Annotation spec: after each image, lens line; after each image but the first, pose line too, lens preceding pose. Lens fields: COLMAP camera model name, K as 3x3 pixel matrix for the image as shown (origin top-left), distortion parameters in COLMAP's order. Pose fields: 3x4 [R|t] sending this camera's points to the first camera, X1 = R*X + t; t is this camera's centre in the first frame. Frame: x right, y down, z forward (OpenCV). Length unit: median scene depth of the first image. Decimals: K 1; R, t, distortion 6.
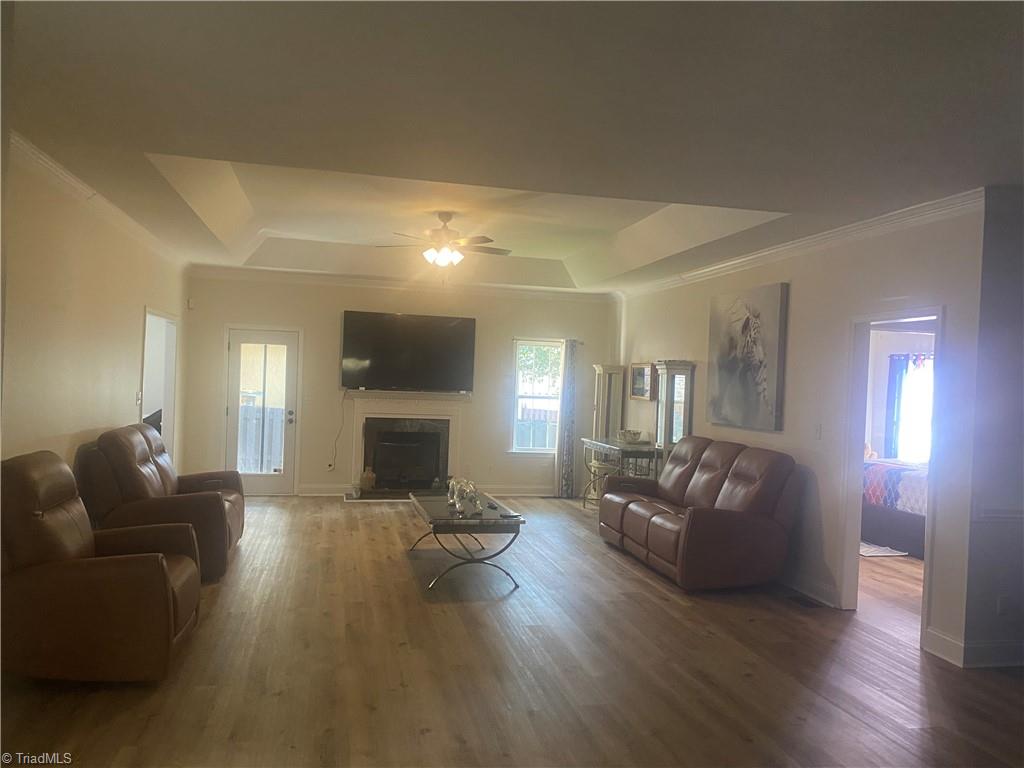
lens RADIAL K [[768.9, 0, 519.9], [0, 768.9, 389.9], [0, 0, 1]] dist [0.047996, -0.014394]
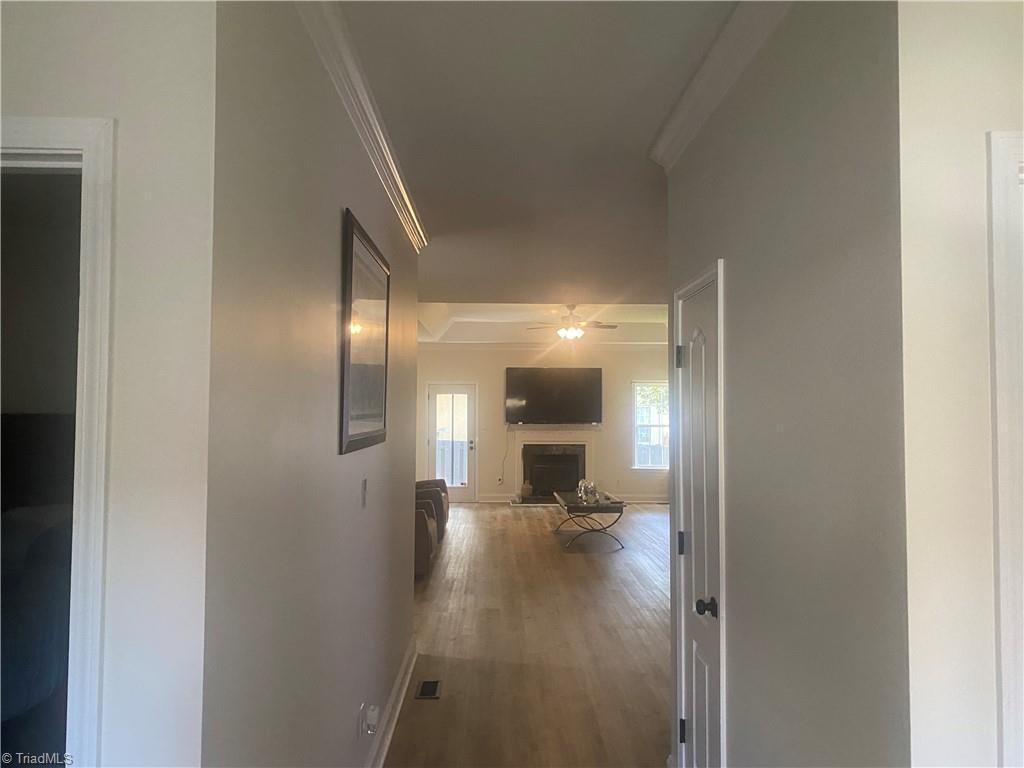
lens RADIAL K [[768.9, 0, 512.0], [0, 768.9, 381.4], [0, 0, 1]] dist [0.047996, -0.014394]
pose [[0.977017, -0.043569, -0.208659, 0.077357], [0.032424, 0.997874, -0.056540, 0.000837], [0.210679, 0.048475, 0.976353, -0.384218]]
